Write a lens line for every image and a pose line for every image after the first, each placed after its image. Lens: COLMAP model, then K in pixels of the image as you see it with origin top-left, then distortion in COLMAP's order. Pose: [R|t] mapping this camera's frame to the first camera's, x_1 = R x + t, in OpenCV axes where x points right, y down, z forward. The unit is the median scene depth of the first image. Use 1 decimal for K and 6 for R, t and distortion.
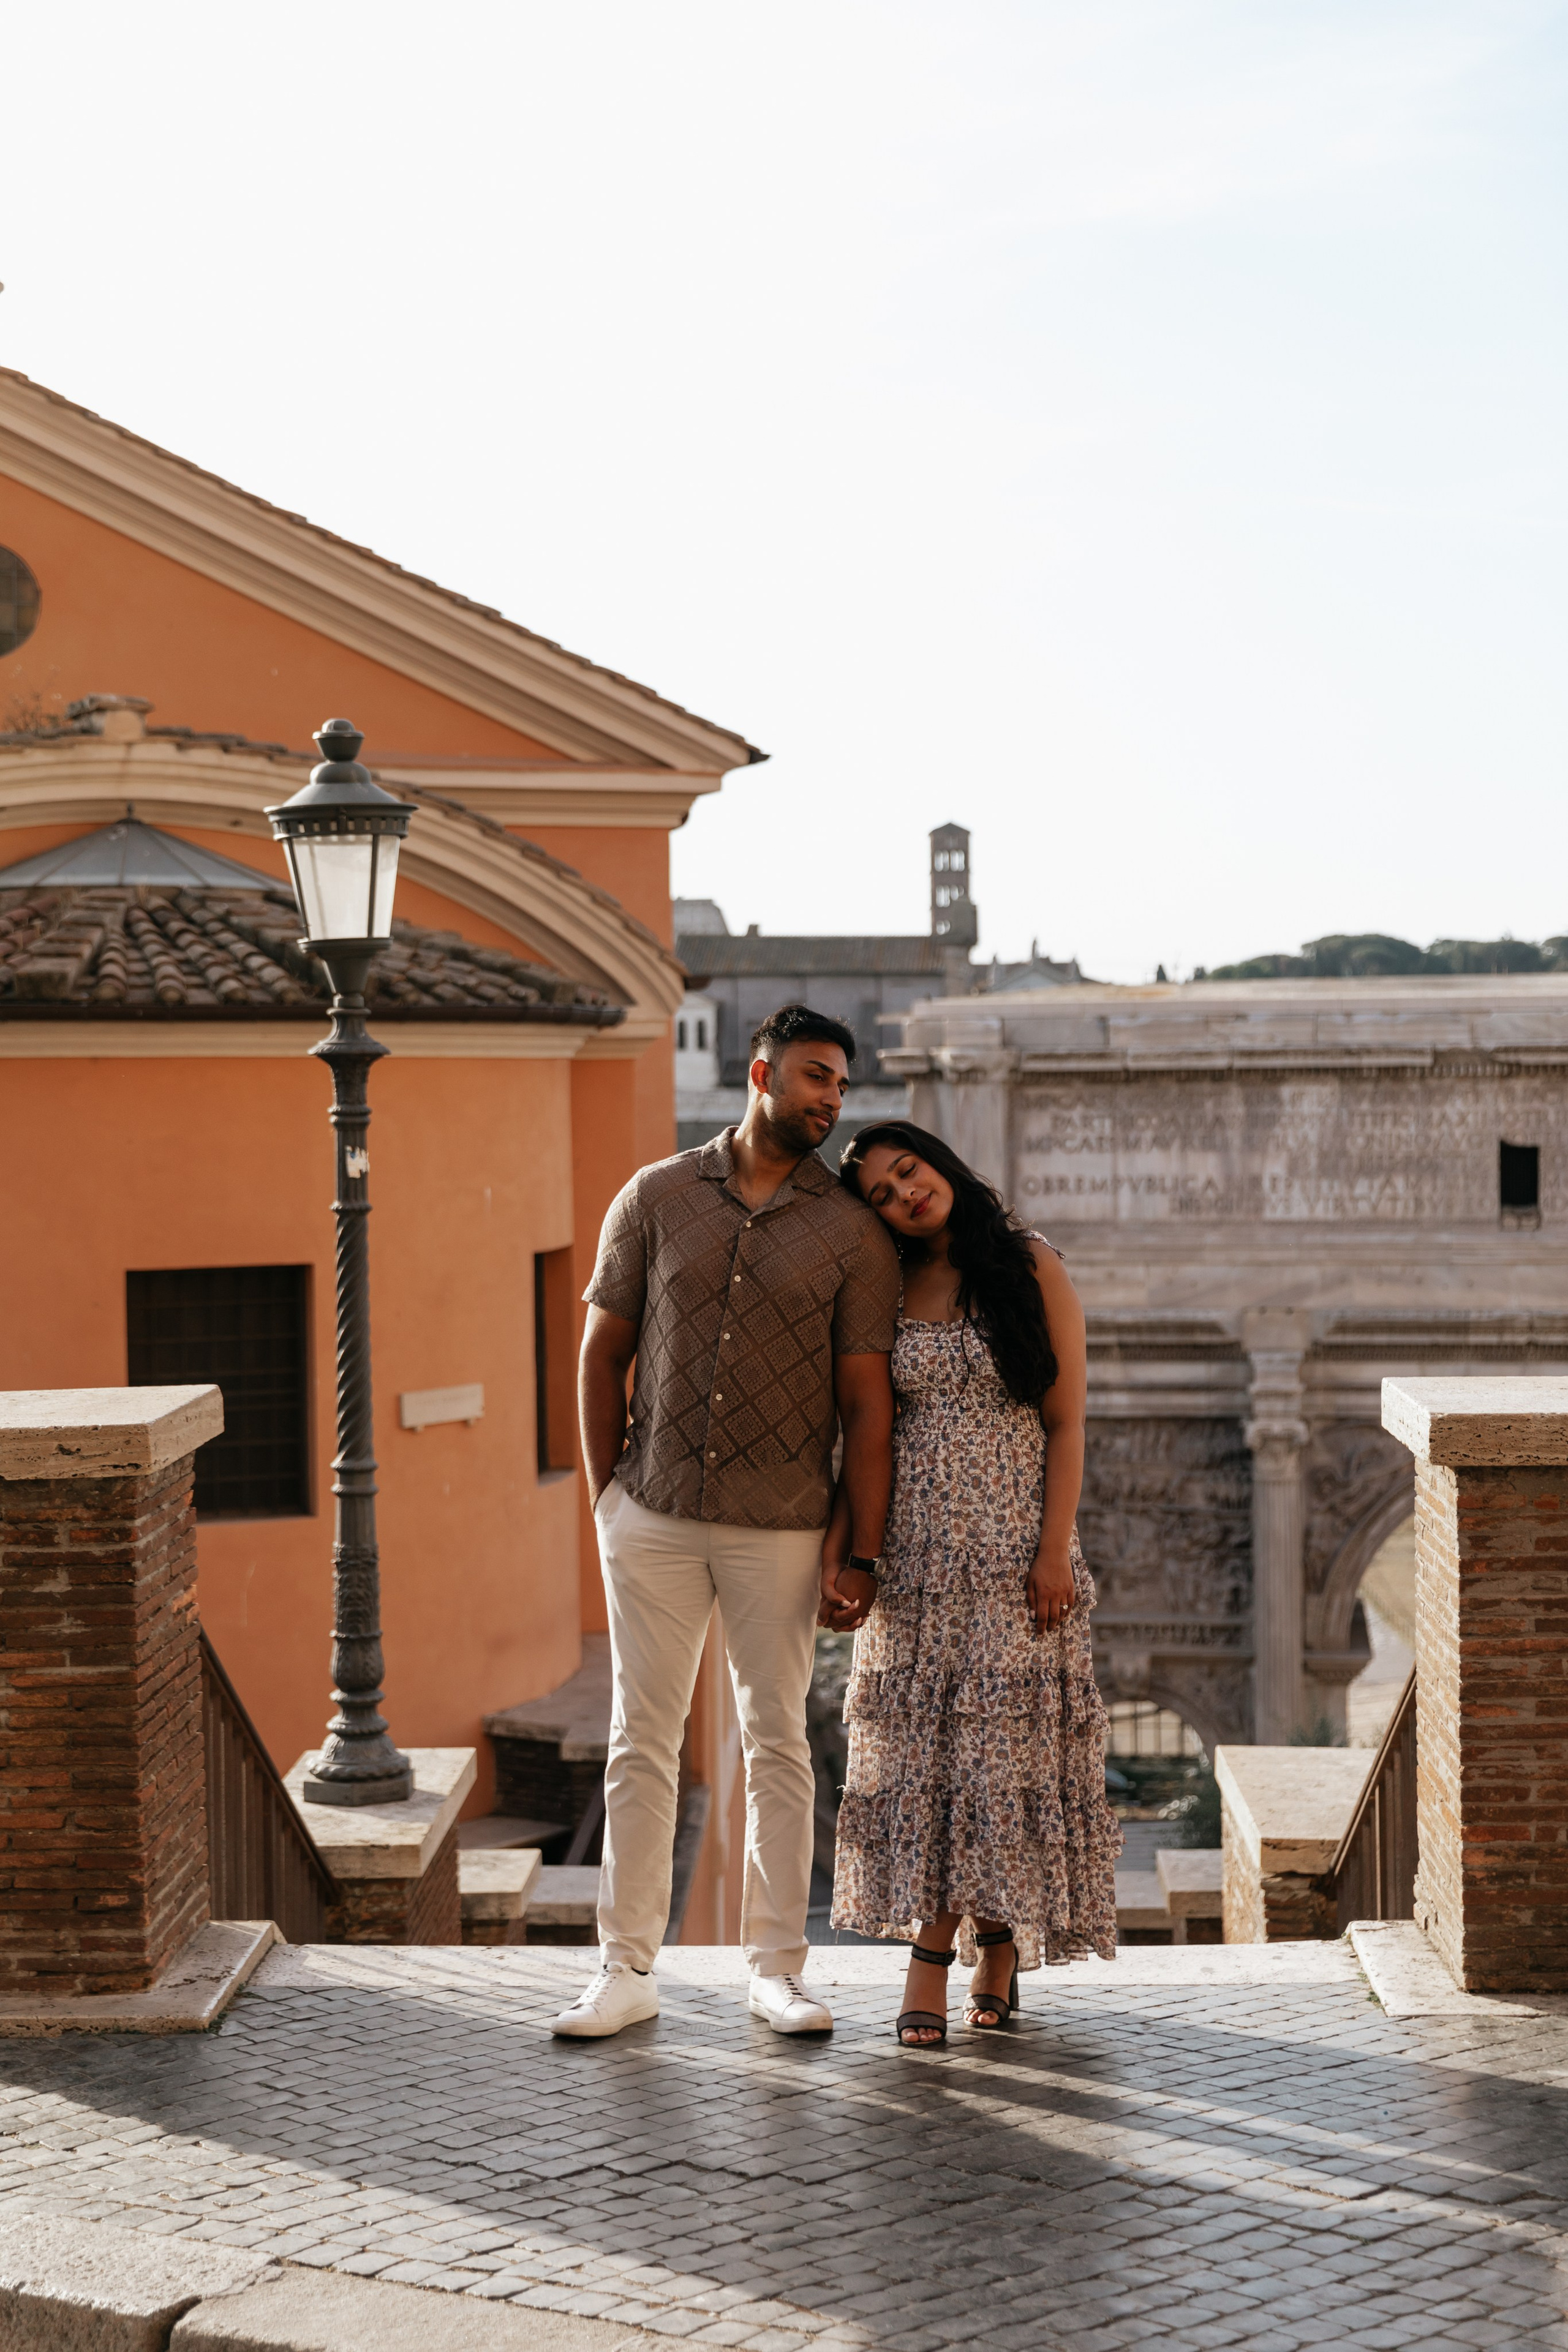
lens RADIAL K [[3562.2, 0, 784.0], [0, 3562.2, 1176.0], [0, 0, 1]] dist [-0.000680, -0.016591]
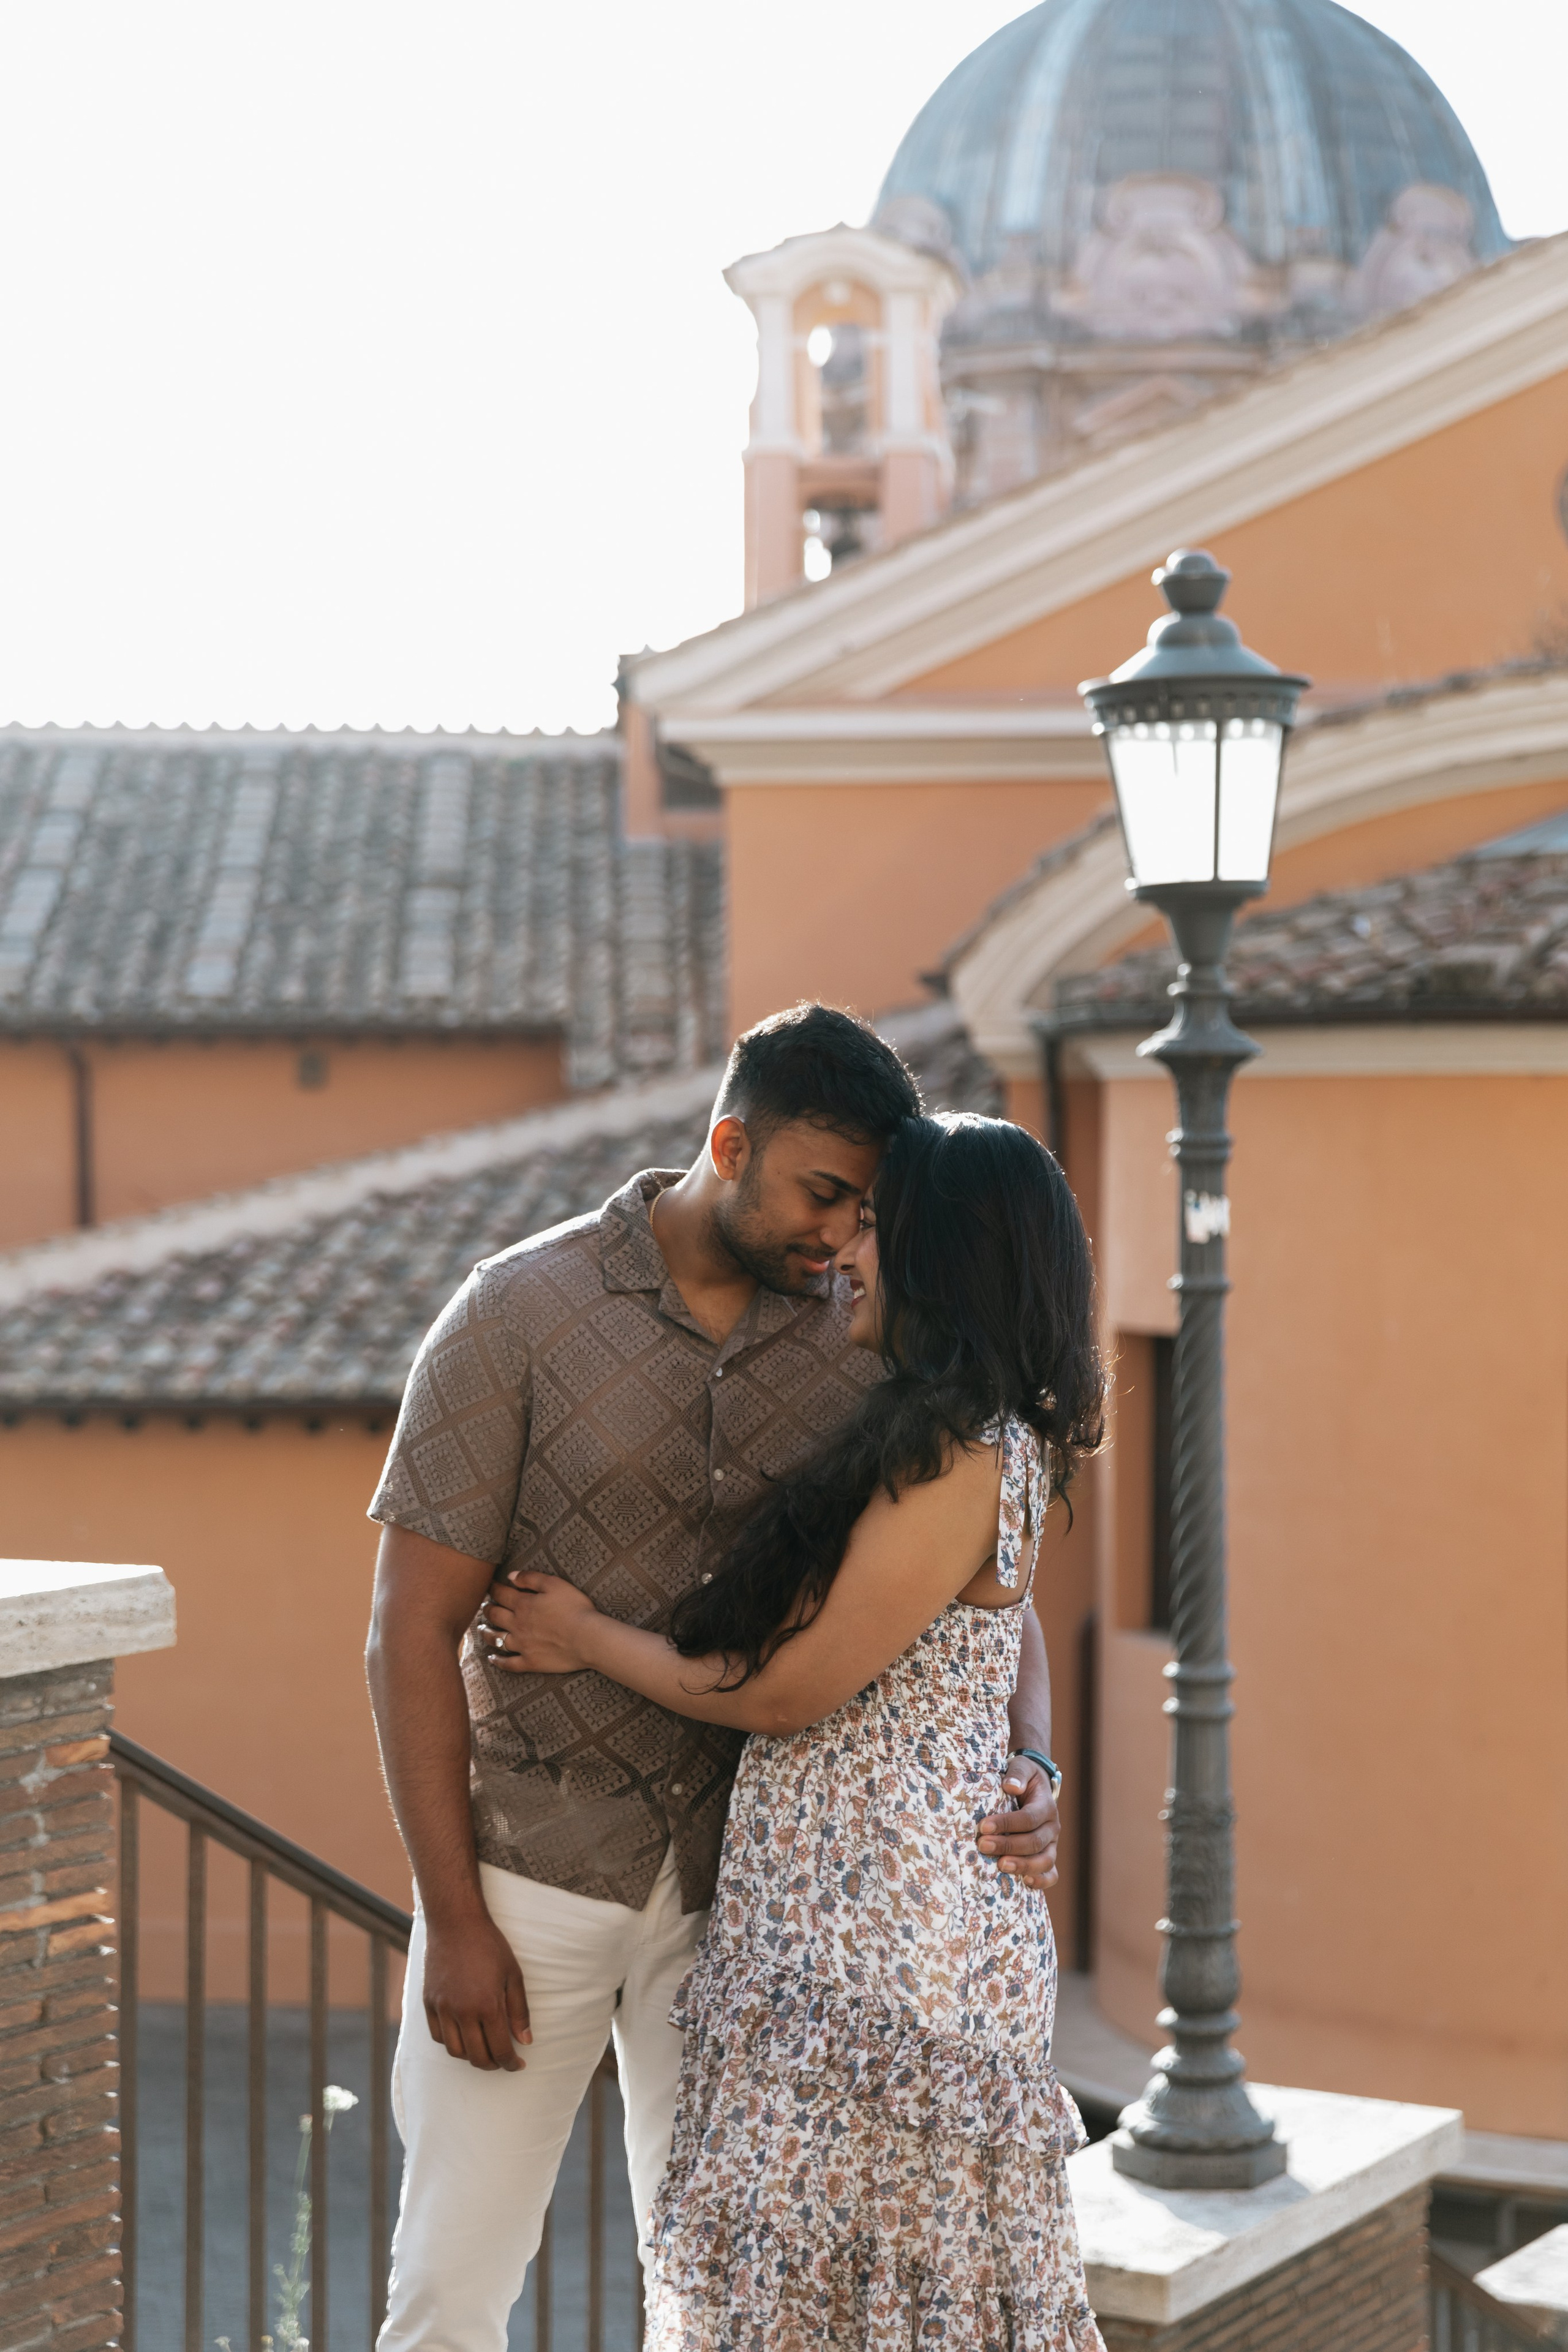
lens RADIAL K [[3966.0, 0, 784.0], [0, 3966.0, 1176.0], [0, 0, 1]] dist [0.017190, -0.201340]
pose [[0.855306, 0.015410, -0.517895, 0.105789], [-0.020882, 0.999771, -0.004739, -0.003479], [0.517703, 0.014868, 0.855431, 0.177074]]
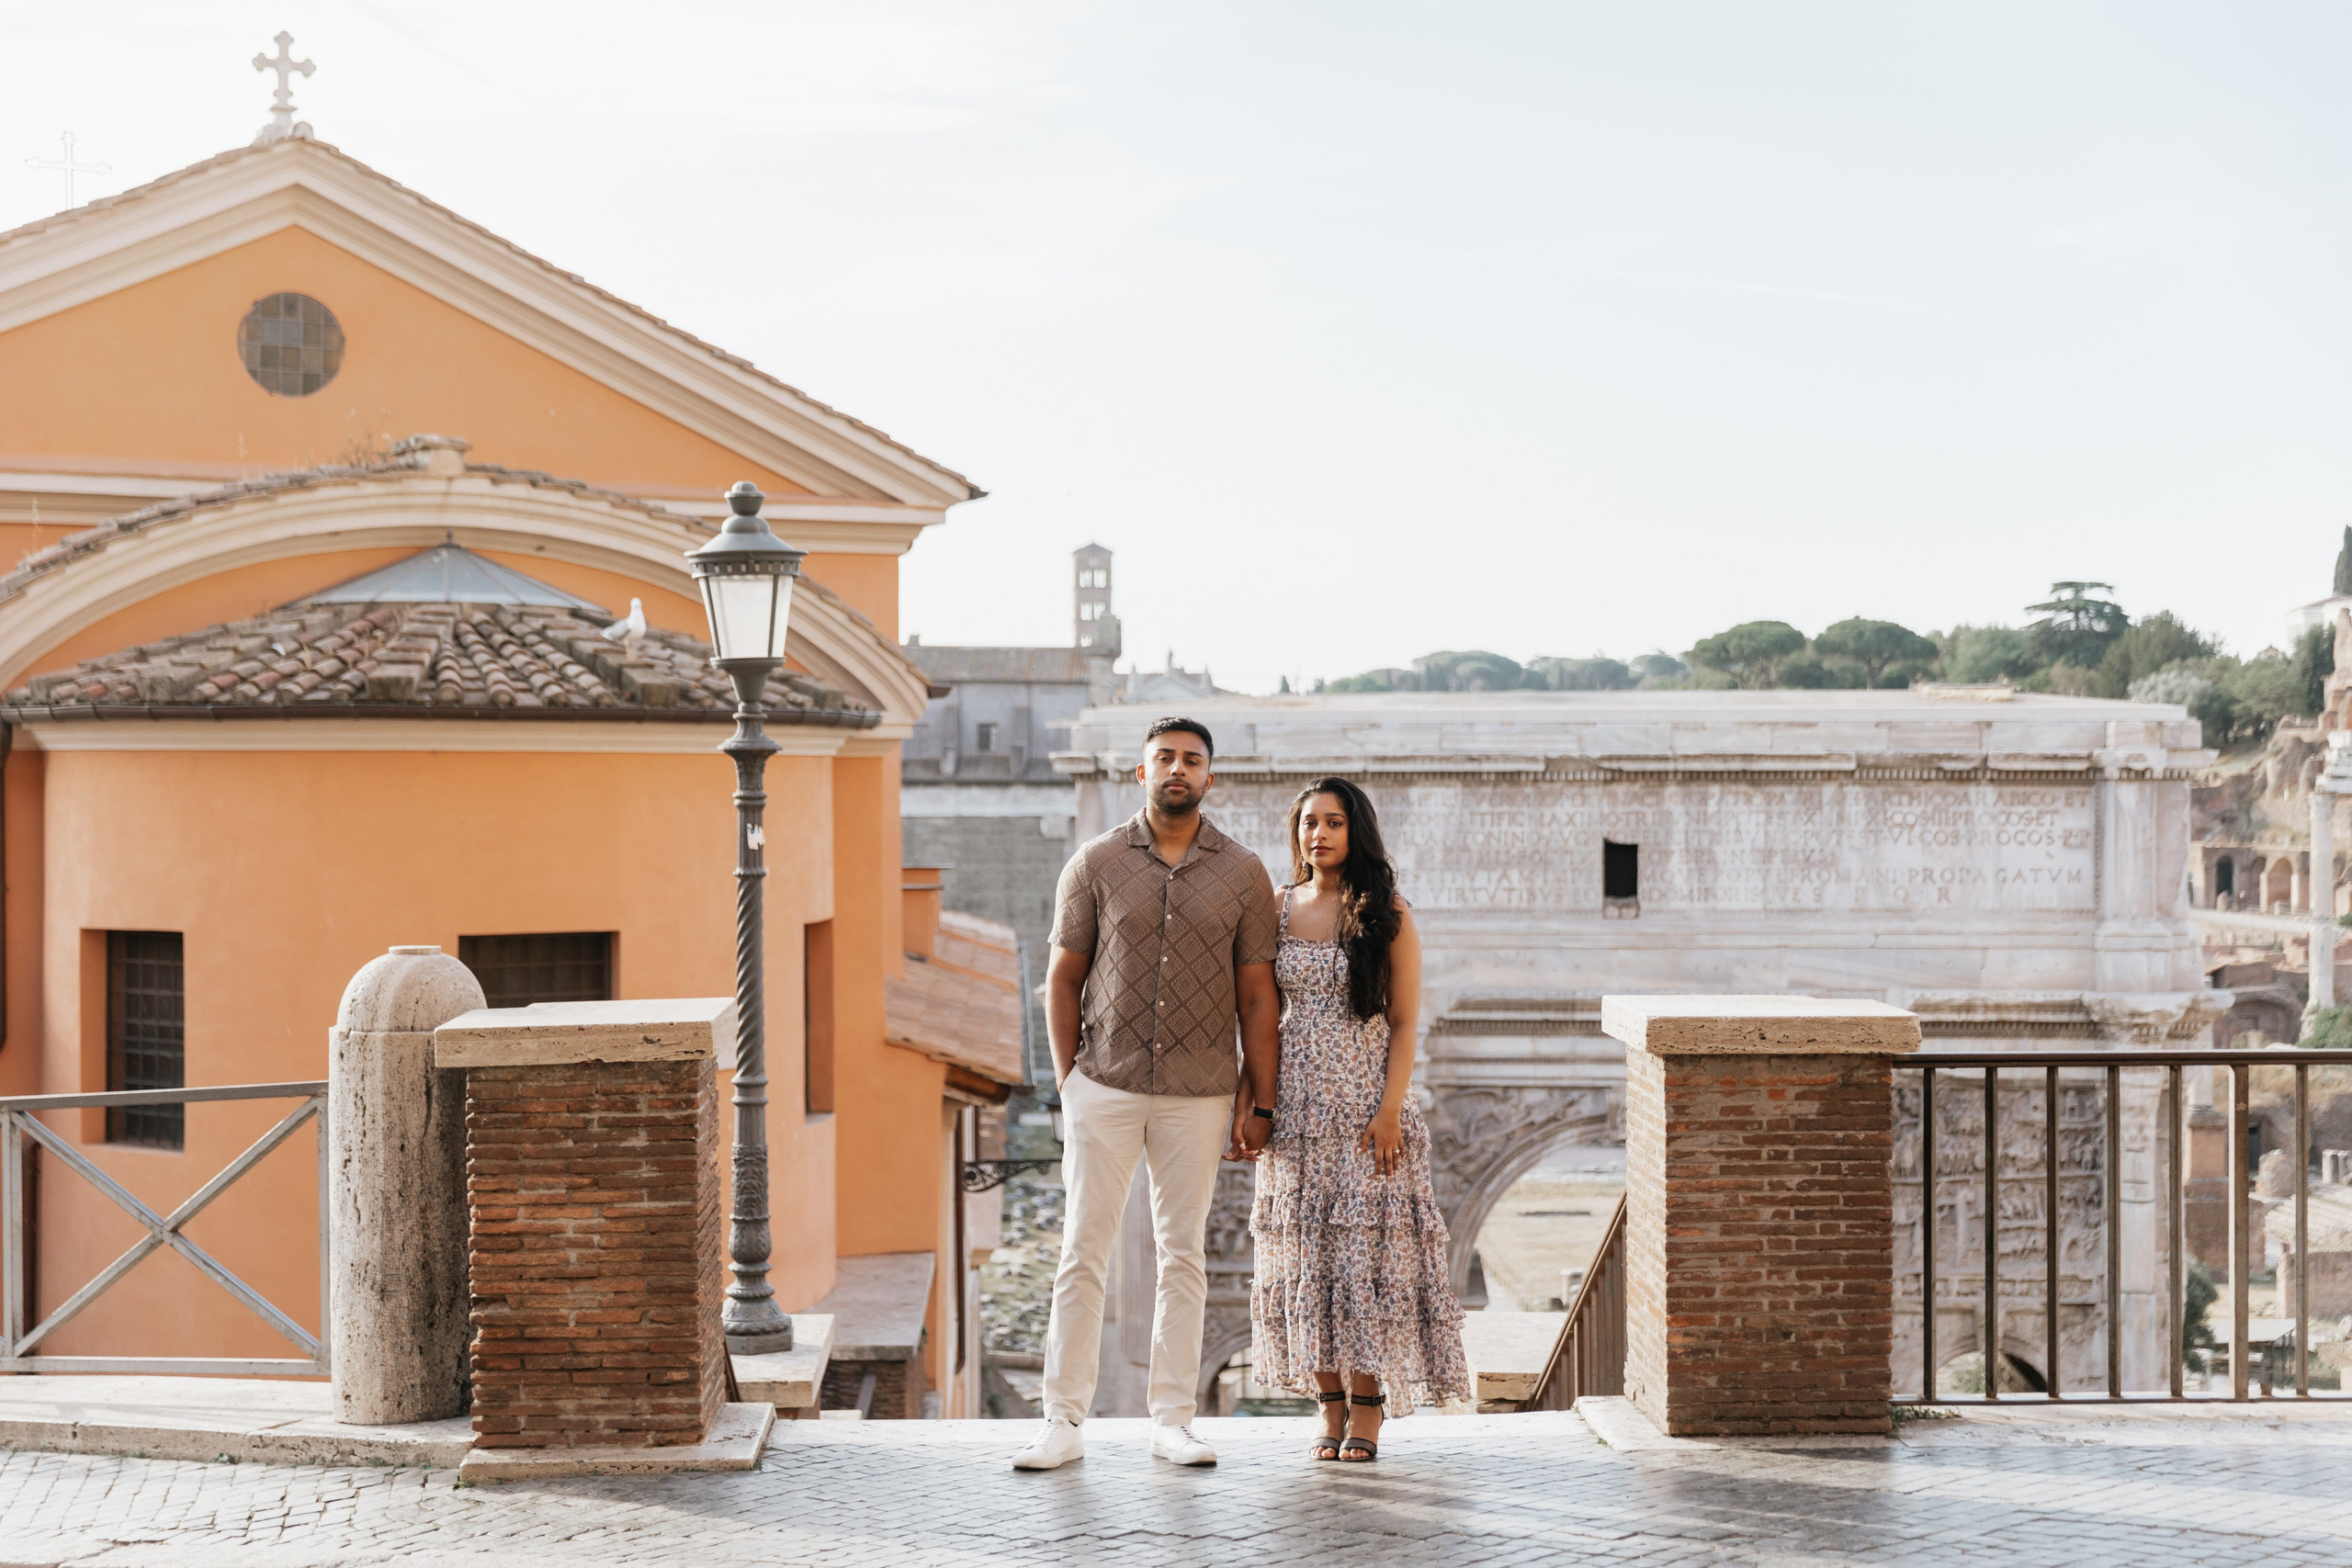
lens RADIAL K [[3343.4, 0, 1176.0], [0, 3343.4, 784.0], [0, 0, 1]] dist [-0.005735, 0.021655]
pose [[0.997033, 0.010052, 0.076314, -0.033942], [-0.008065, 0.999622, -0.026301, 0.003895], [-0.076549, 0.025608, 0.996737, -0.095982]]
